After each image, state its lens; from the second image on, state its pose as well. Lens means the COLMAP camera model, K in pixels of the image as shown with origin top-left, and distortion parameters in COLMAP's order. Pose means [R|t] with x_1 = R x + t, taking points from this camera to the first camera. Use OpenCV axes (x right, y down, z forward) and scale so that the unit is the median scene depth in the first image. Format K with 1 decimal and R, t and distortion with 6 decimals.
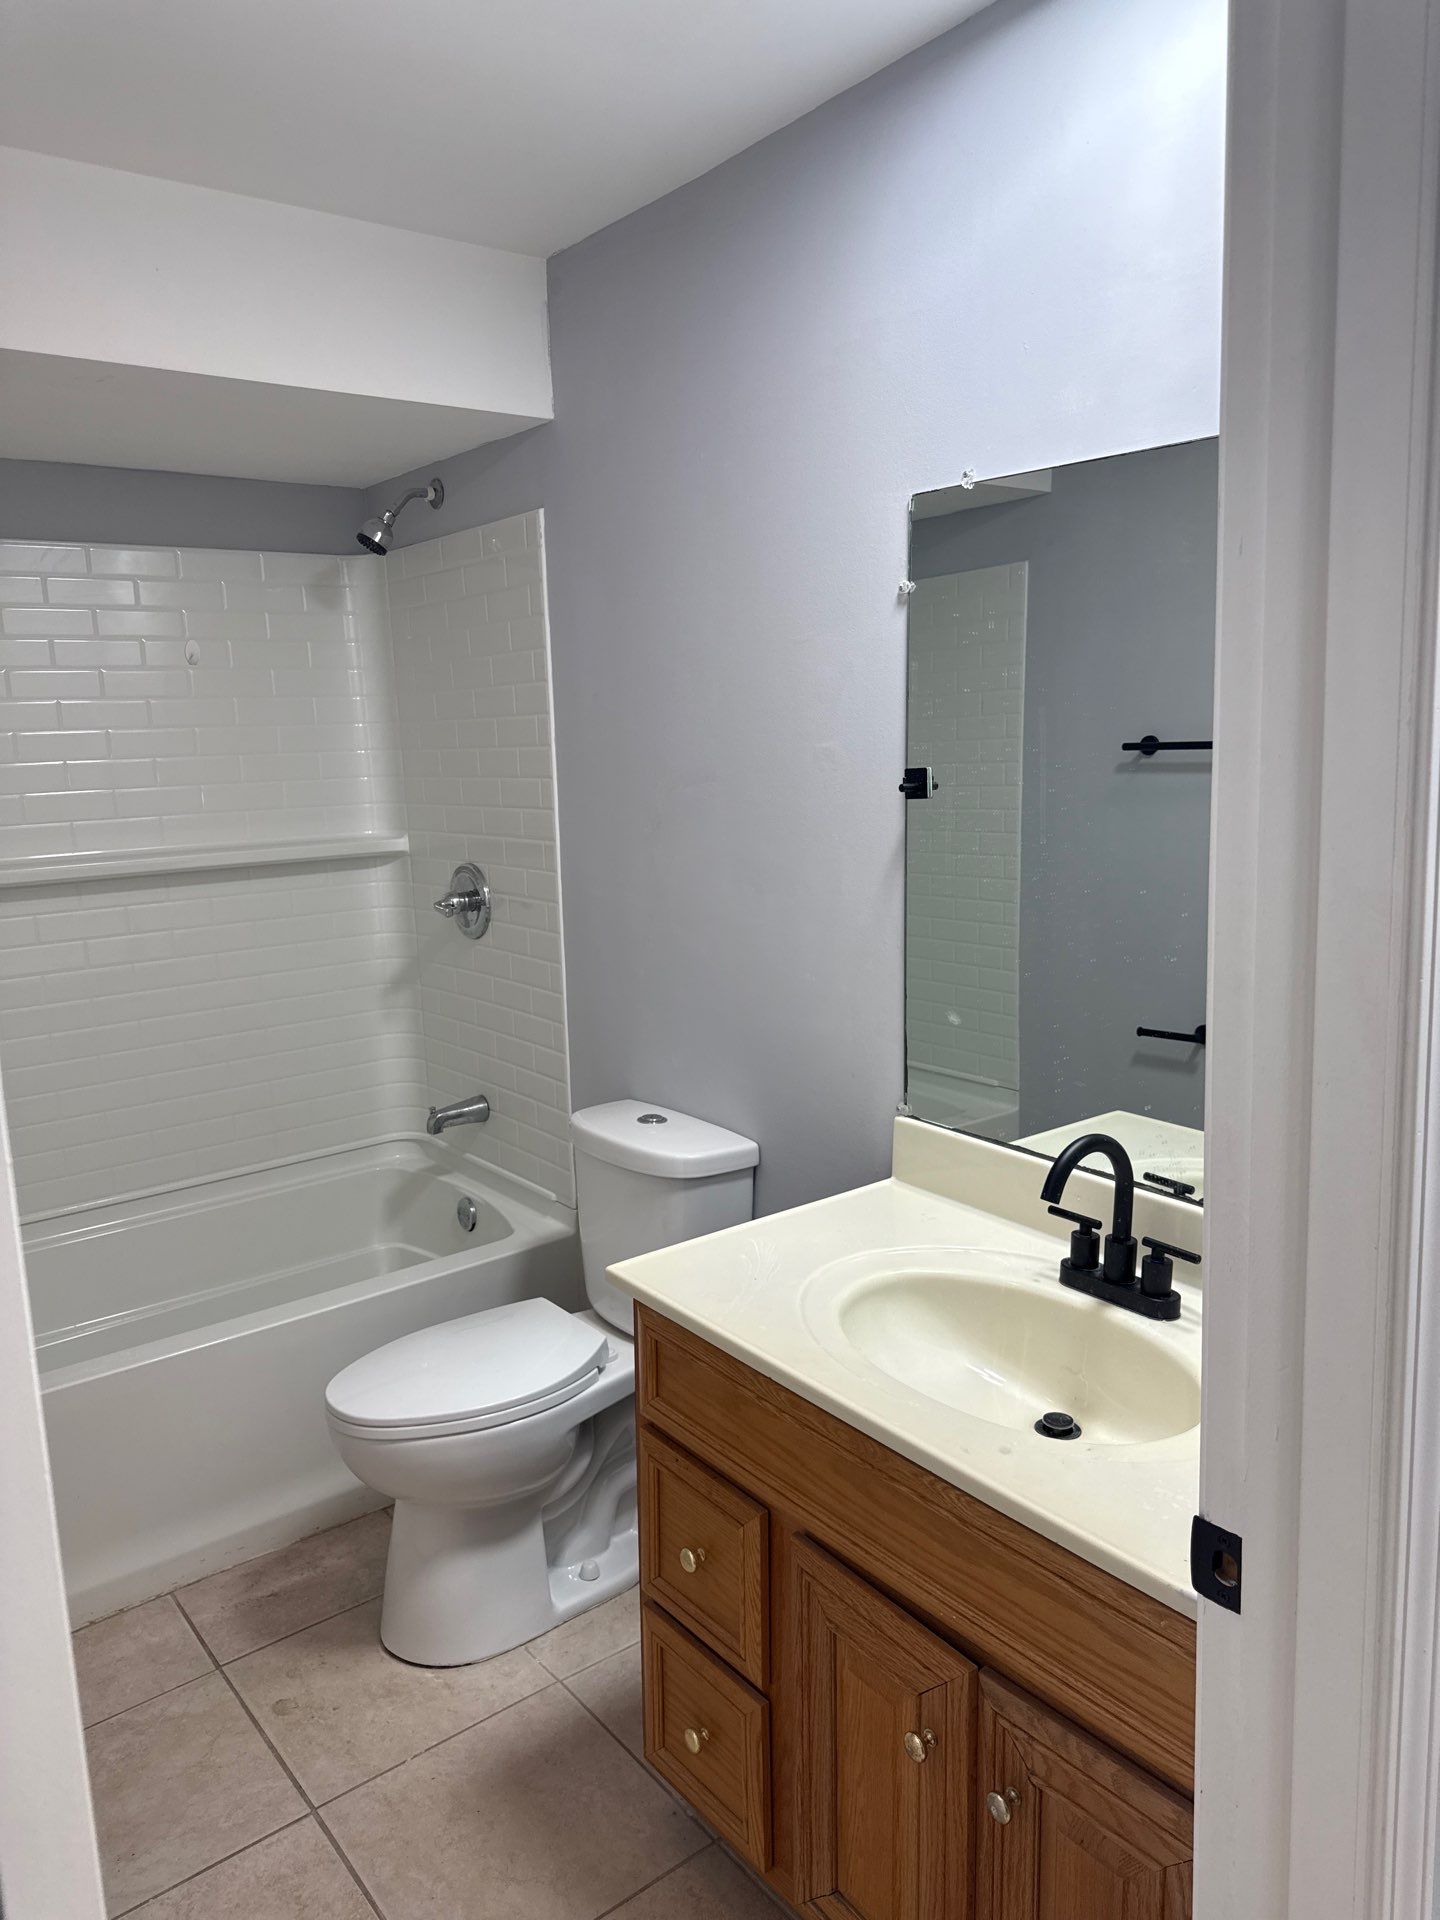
lens RADIAL K [[1366.4, 0, 728.4], [0, 1366.4, 956.4], [0, 0, 1]] dist [0.038011, -0.047437]
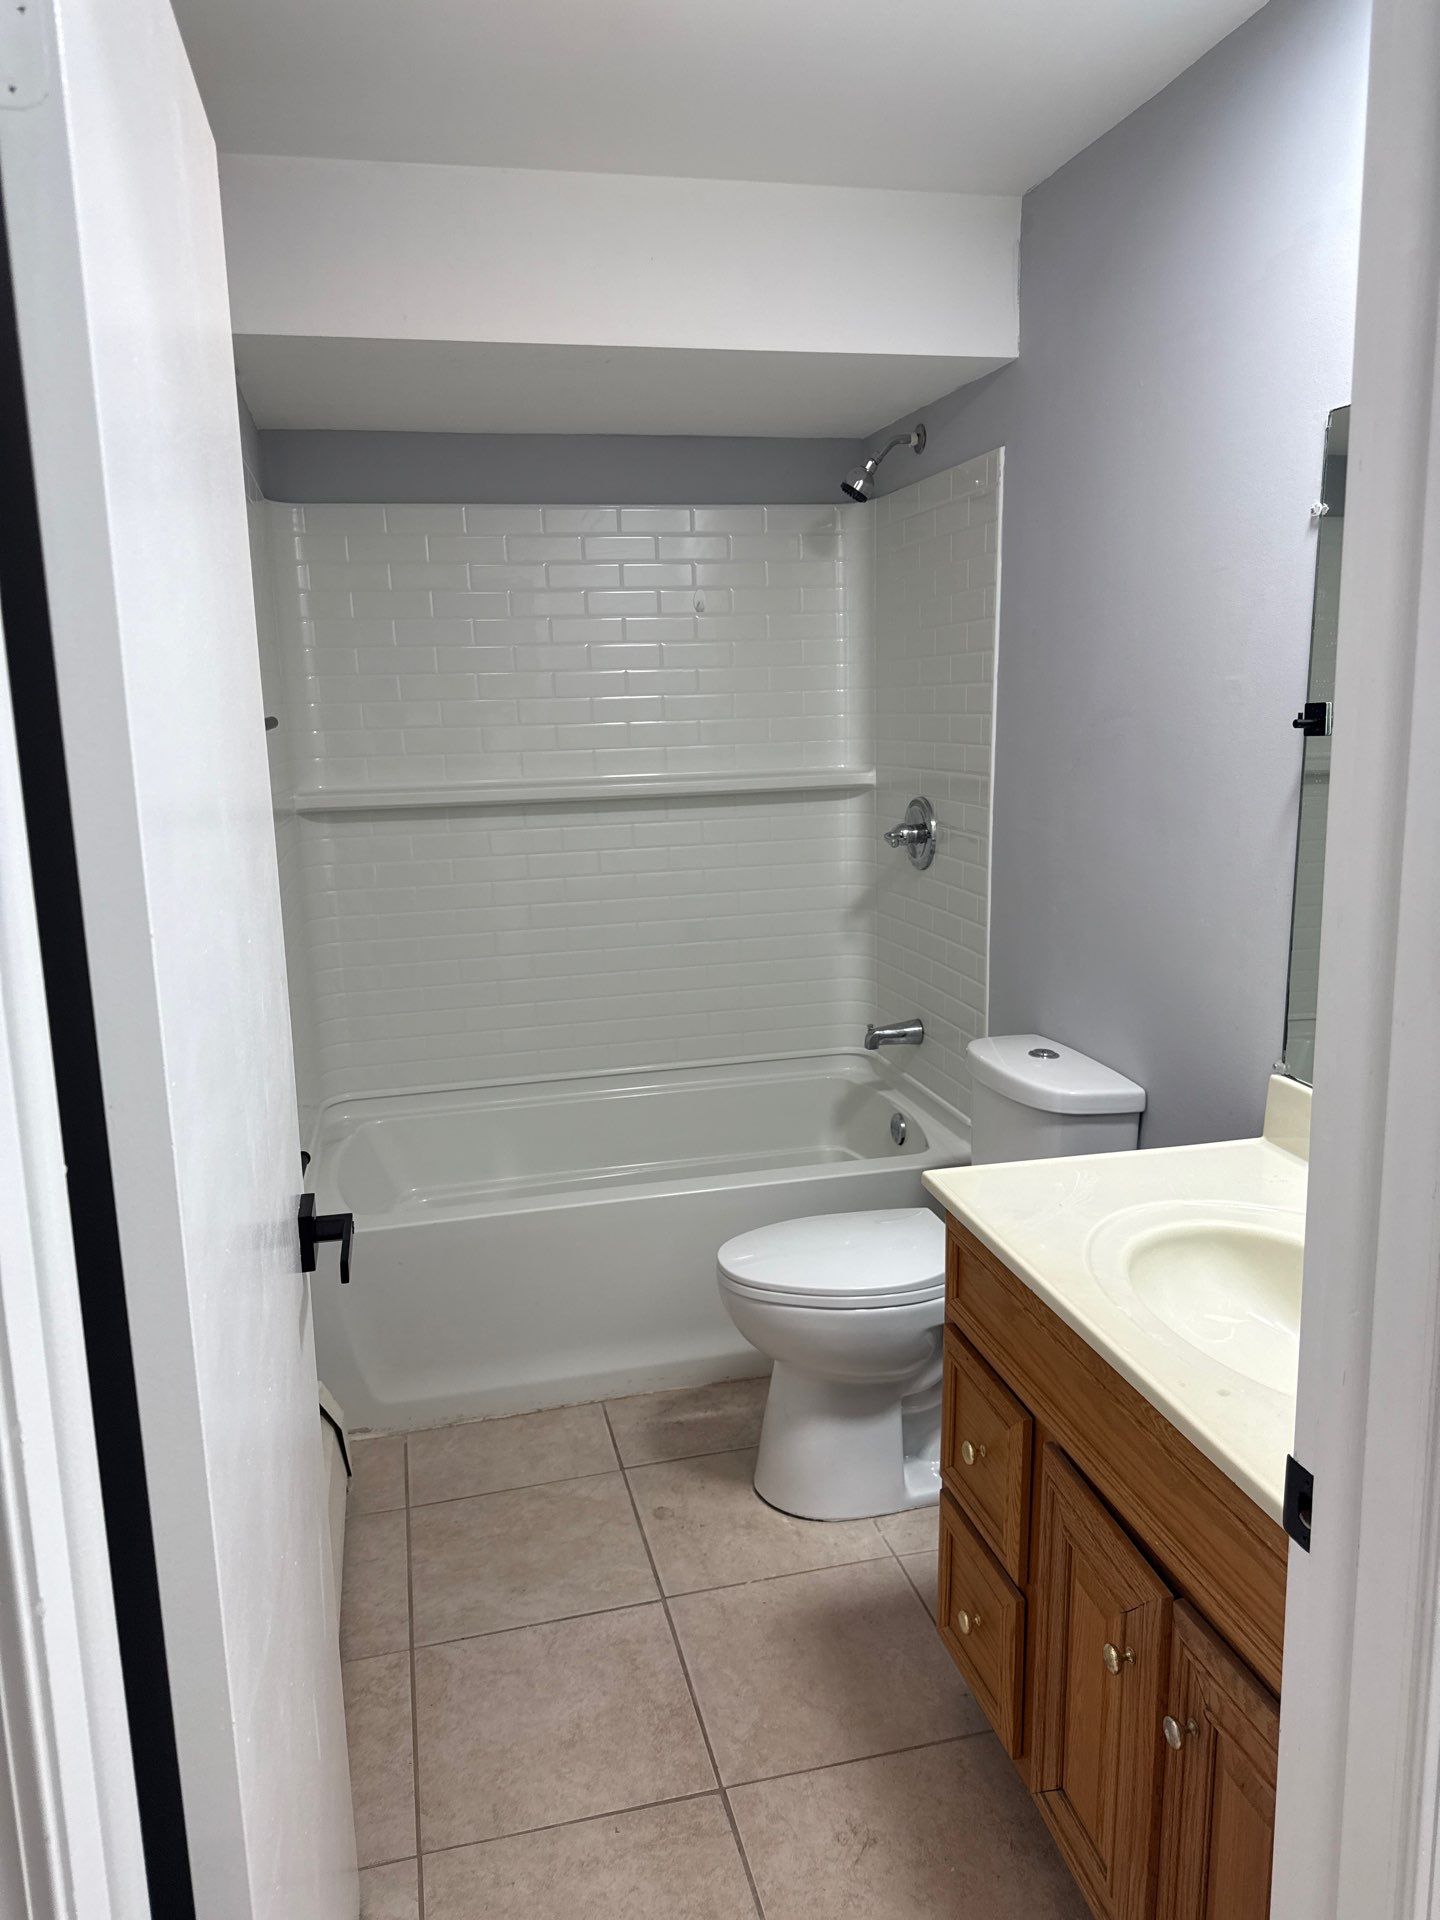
lens RADIAL K [[1366.4, 0, 712.3], [0, 1366.4, 956.9], [0, 0, 1]] dist [0.038011, -0.047437]
pose [[0.907752, 0.087527, -0.410274, 0.144541], [-0.071468, 0.995961, 0.054351, 0.011442], [0.413374, -0.020016, 0.910341, -0.027899]]
